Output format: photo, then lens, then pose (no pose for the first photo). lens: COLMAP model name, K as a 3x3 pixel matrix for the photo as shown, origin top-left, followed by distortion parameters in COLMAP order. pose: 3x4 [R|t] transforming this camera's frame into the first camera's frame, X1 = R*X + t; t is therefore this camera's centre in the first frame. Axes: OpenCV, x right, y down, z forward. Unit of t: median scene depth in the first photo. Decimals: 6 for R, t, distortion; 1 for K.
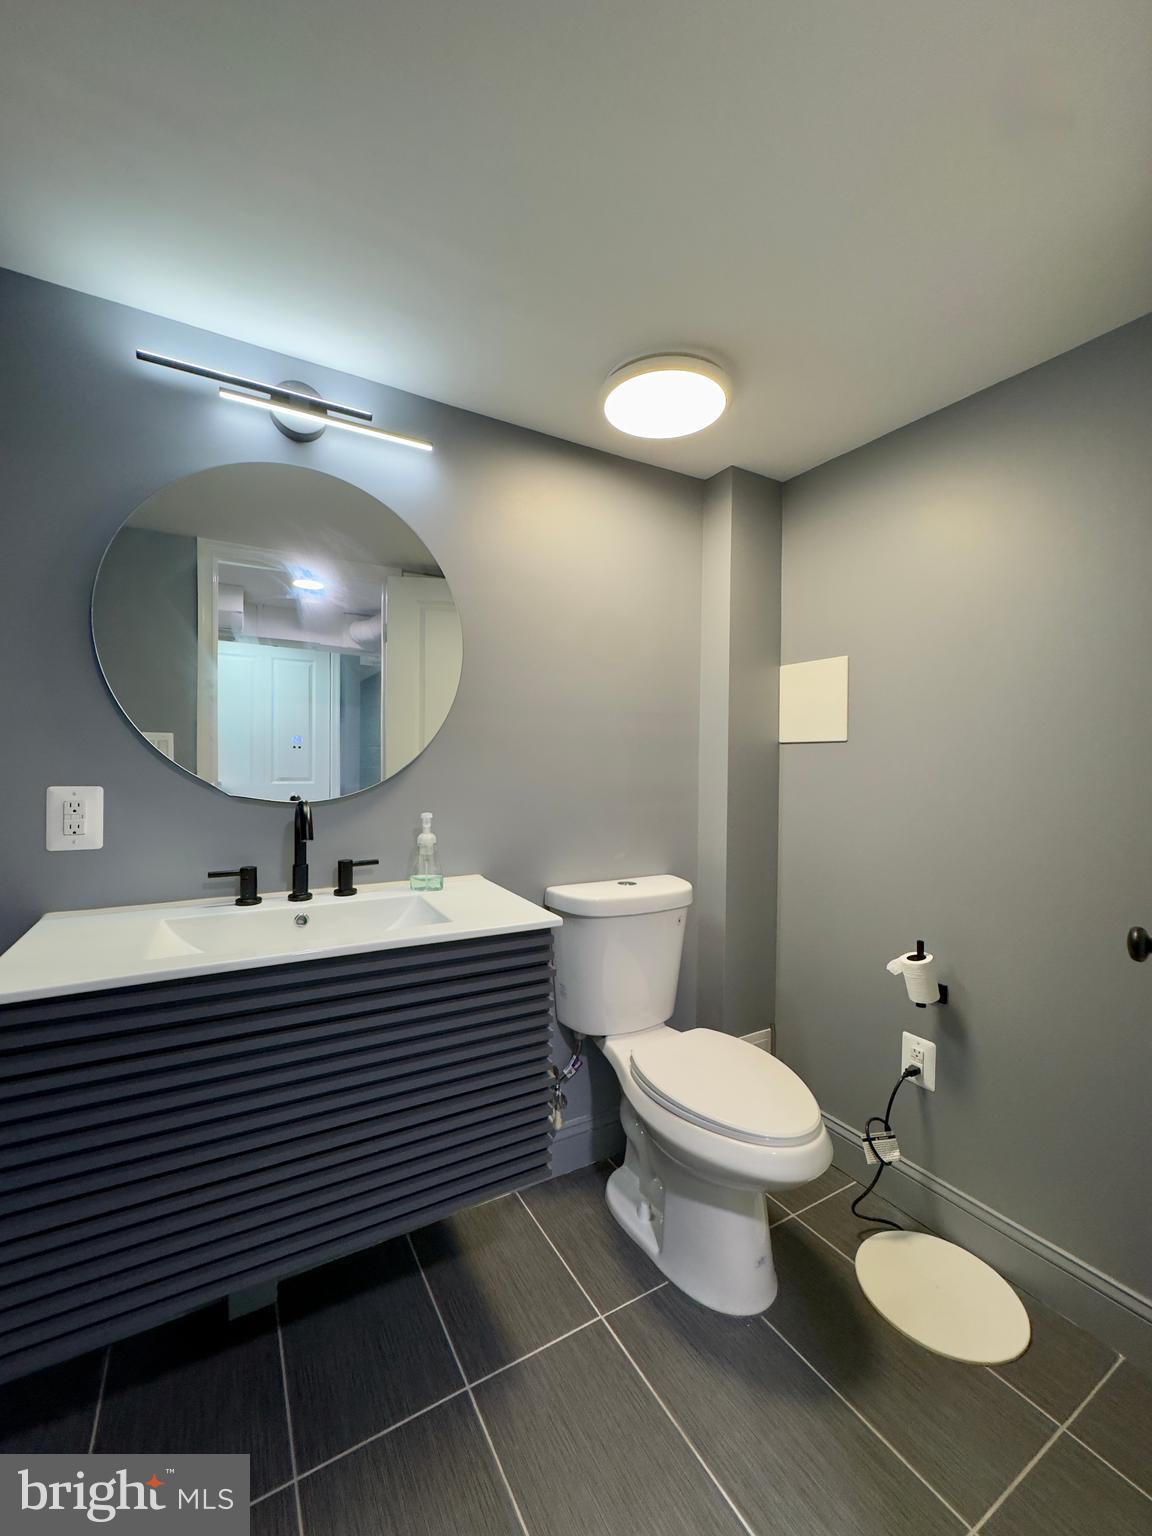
lens RADIAL K [[615.0, 0, 578.2], [0, 615.0, 768.0], [0, 0, 1]] dist [-0.000279, 0.000278]
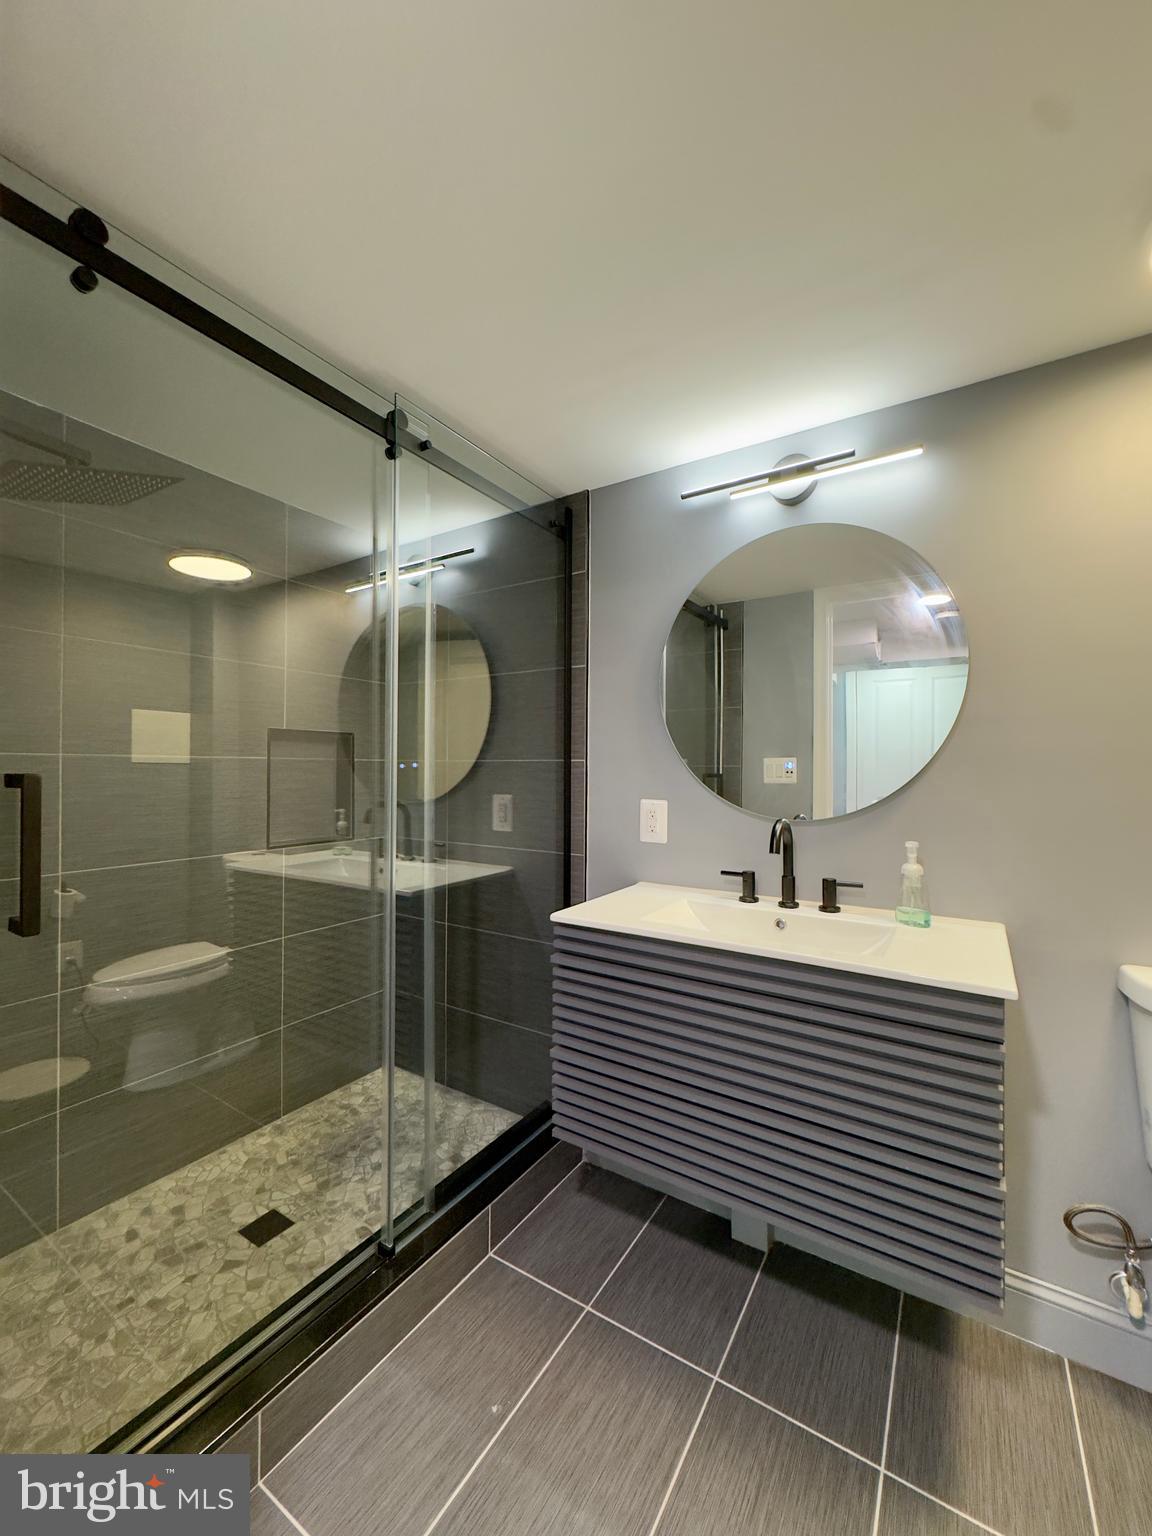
lens RADIAL K [[615.0, 0, 578.2], [0, 615.0, 768.0], [0, 0, 1]] dist [-0.000279, 0.000278]
pose [[0.462843, -0.010744, -0.886375, 0.379169], [-0.015961, 0.999663, -0.020451, -0.012200], [0.886296, 0.023613, 0.462516, 0.129858]]
